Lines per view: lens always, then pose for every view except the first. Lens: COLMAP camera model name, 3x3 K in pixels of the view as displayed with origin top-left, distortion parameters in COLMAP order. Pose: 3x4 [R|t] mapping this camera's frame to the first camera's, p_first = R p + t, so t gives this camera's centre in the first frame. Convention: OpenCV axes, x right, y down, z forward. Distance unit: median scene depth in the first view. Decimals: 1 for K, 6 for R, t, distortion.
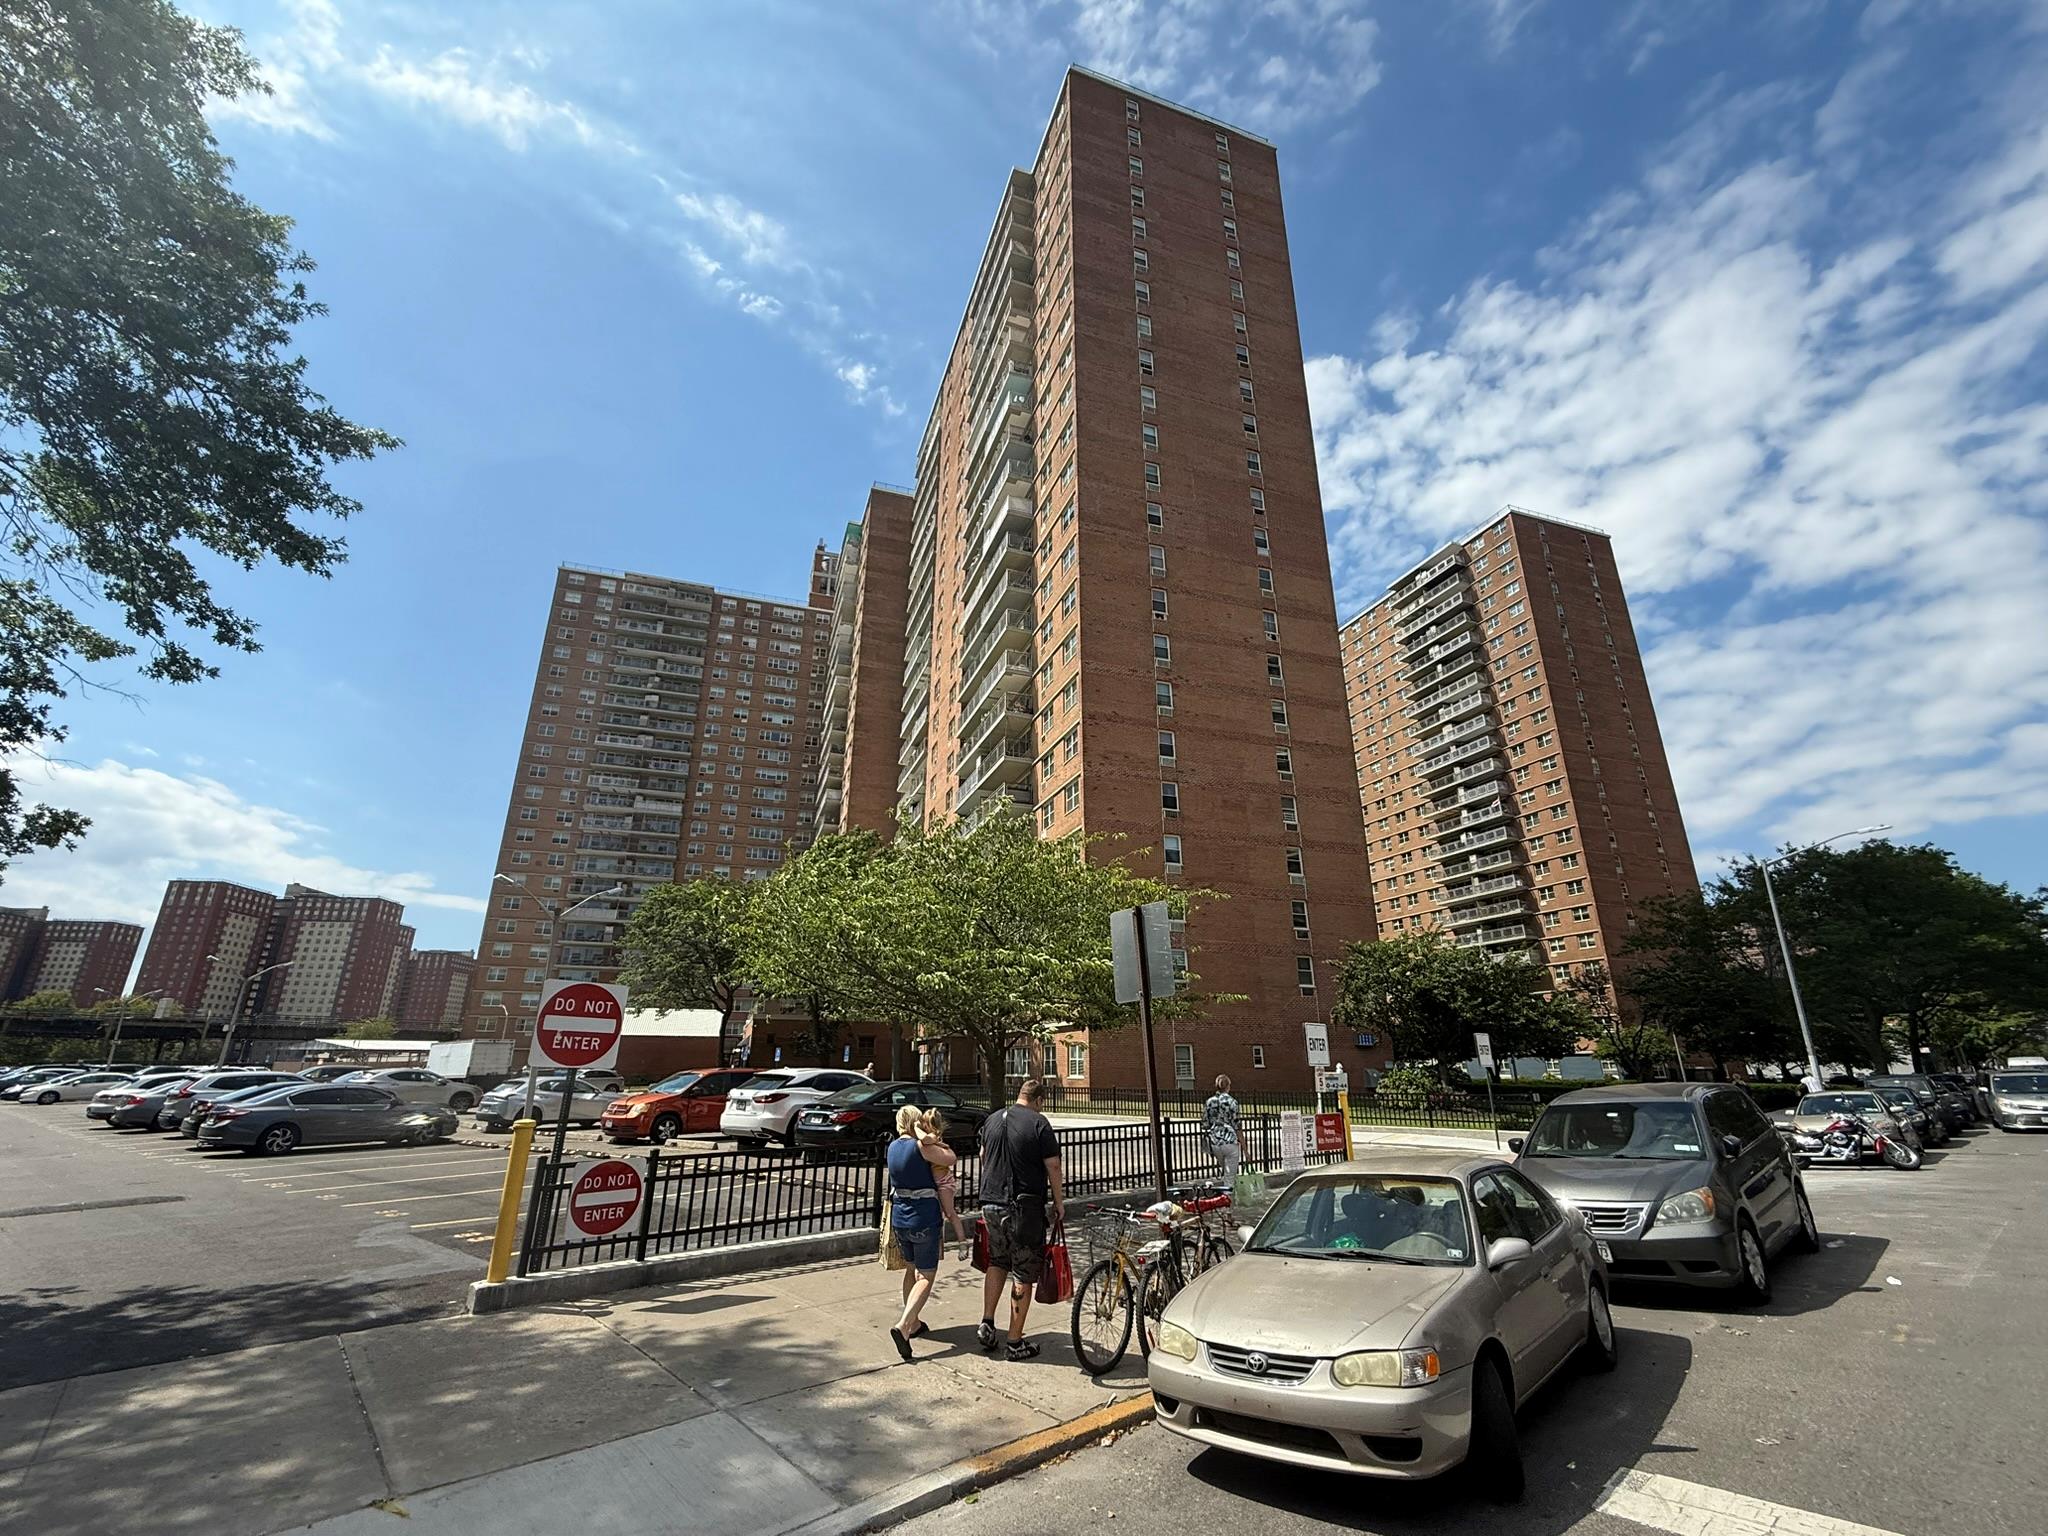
lens RADIAL K [[817.1, 0, 1069.5], [0, 817.1, 800.7], [0, 0, 1]] dist [-0.003922, 0.000144]
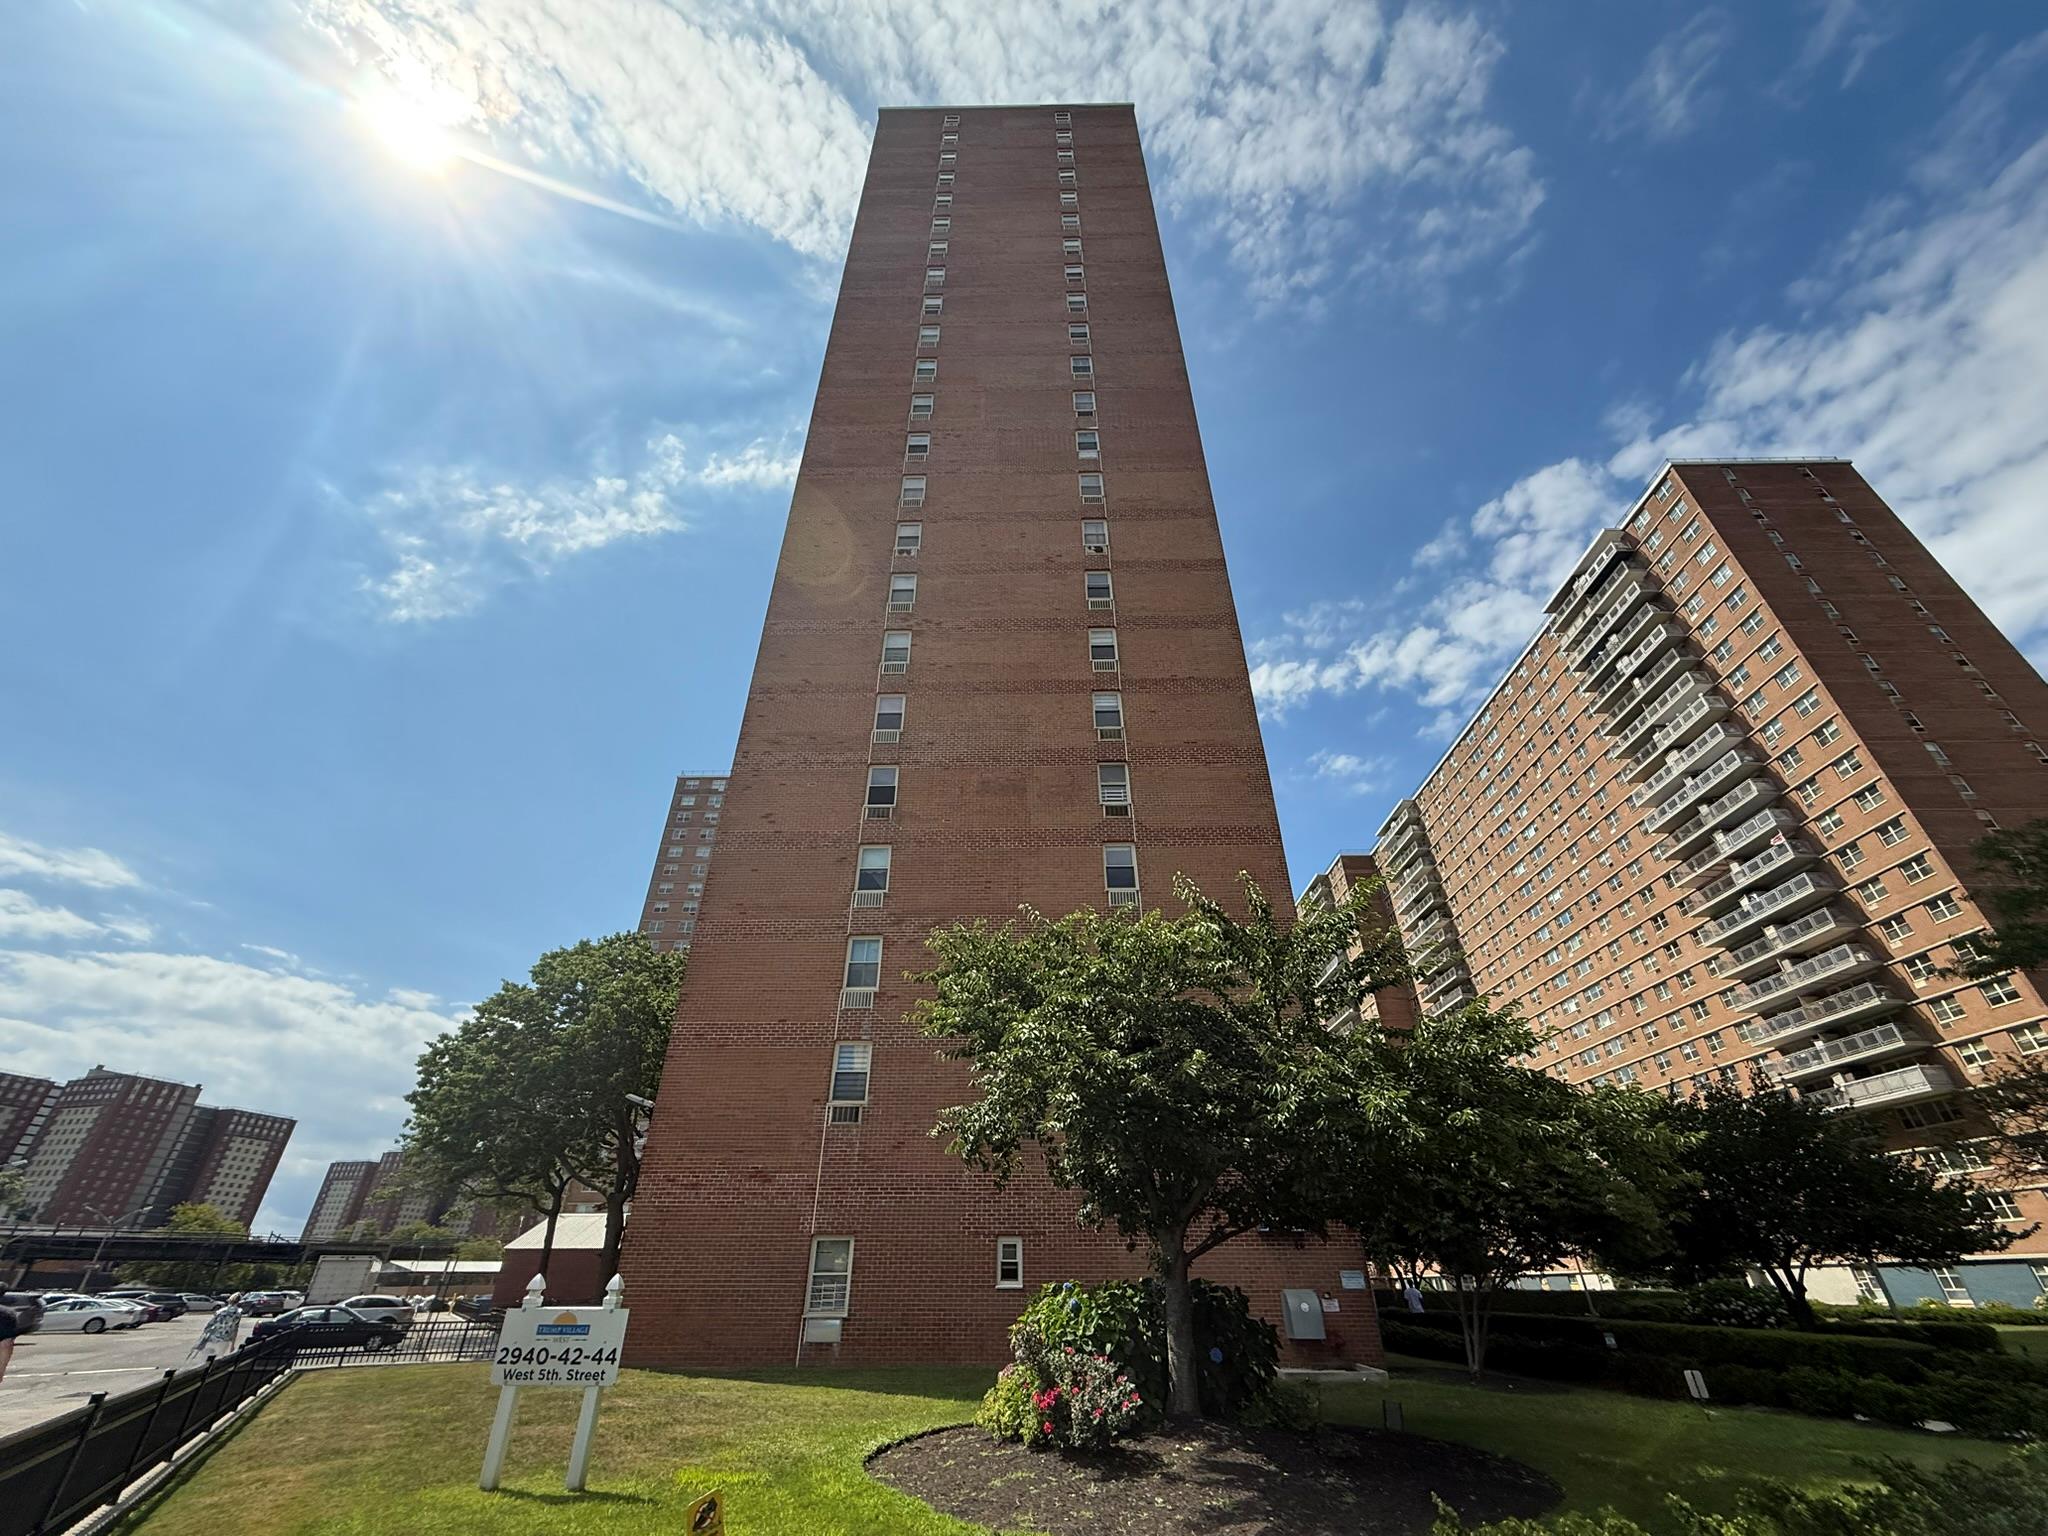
lens RADIAL K [[817.1, 0, 1018.5], [0, 817.1, 775.8], [0, 0, 1]] dist [-0.003922, 0.000144]
pose [[0.938481, -0.186728, -0.290493, 0.136208], [0.110418, 0.959298, -0.259914, 0.053705], [0.327203, 0.211849, 0.920901, 0.163697]]
